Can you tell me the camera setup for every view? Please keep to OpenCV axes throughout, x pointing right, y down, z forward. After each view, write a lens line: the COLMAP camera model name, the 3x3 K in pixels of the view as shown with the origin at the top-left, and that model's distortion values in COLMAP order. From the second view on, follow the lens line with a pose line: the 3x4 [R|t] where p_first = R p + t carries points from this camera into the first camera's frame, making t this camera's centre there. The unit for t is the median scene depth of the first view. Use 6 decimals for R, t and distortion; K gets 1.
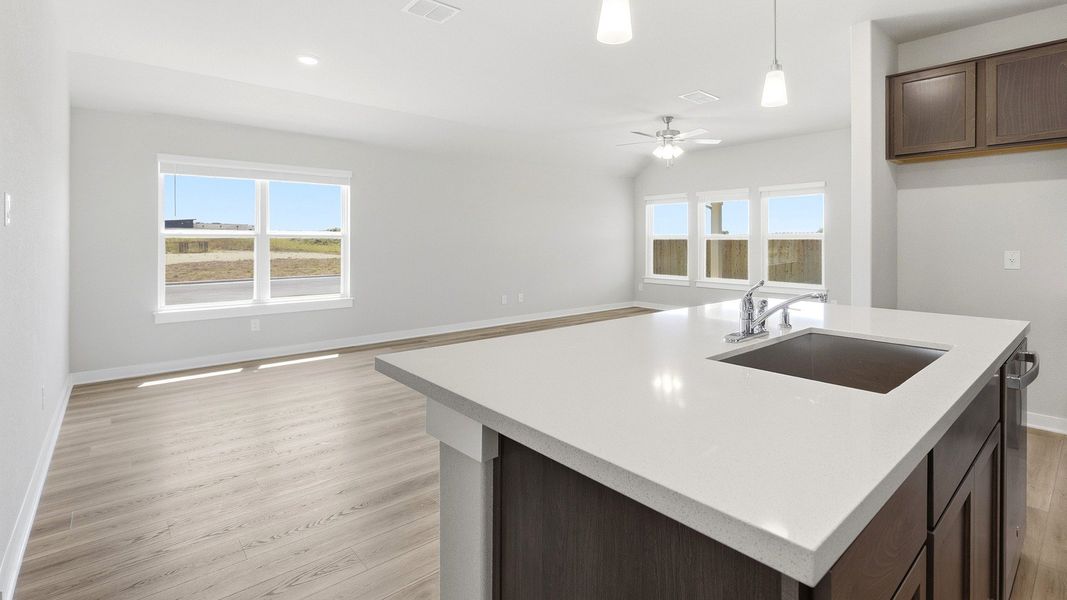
lens RADIAL K [[490.6, 0, 536.5], [0, 490.6, 247.7], [0, 0, 1]] dist [-0.000492, -0.000186]
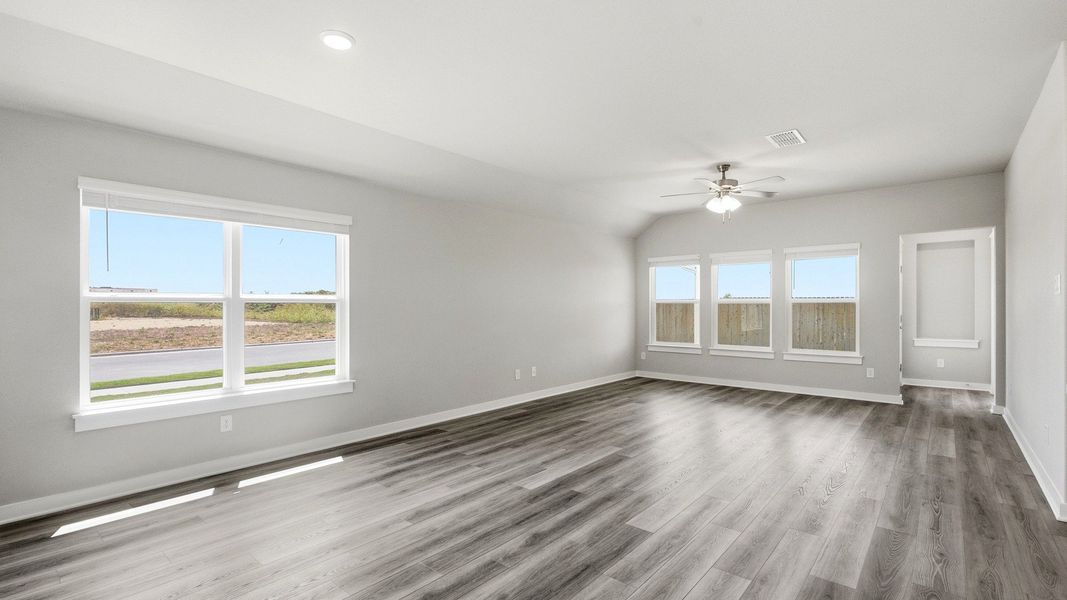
lens RADIAL K [[479.8, 0, 534.6], [0, 479.8, 310.8], [0, 0, 1]] dist [-0.000293, 0.000021]
pose [[0.988508, -0.003871, 0.151122, -0.201123], [0.004466, 0.999984, -0.003601, -0.003390], [-0.151105, 0.004234, 0.988509, 0.202568]]
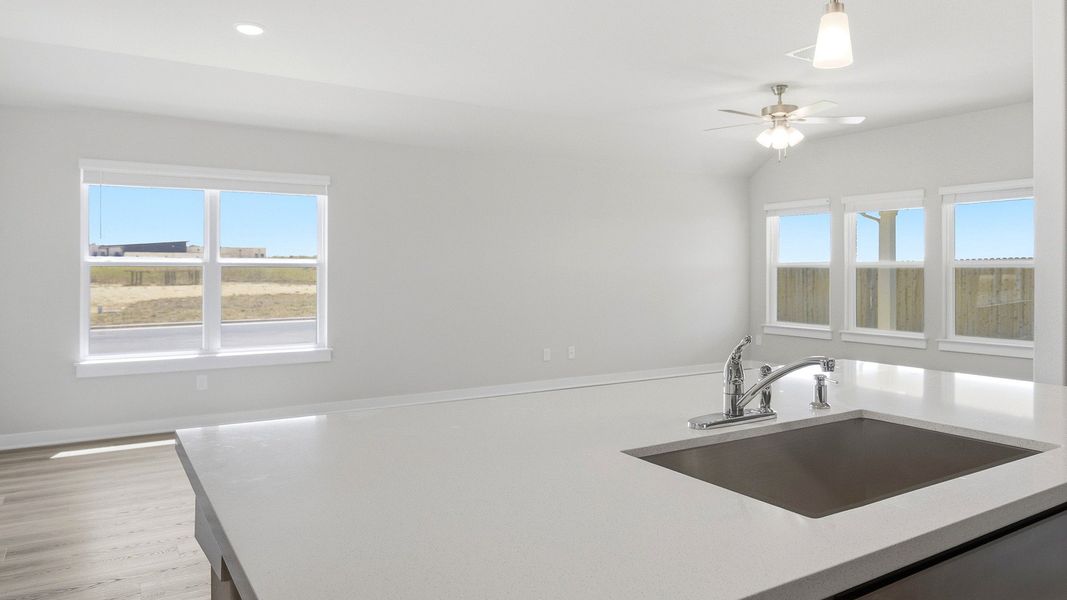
lens RADIAL K [[702.4, 0, 533.7], [0, 702.4, 279.3], [0, 0, 1]] dist [0.001143, -0.002543]
pose [[0.988292, 0.002804, -0.152548, 0.084676], [-0.002832, 0.999996, 0.000034, -0.002251], [0.152548, 0.000399, 0.988296, 0.006414]]
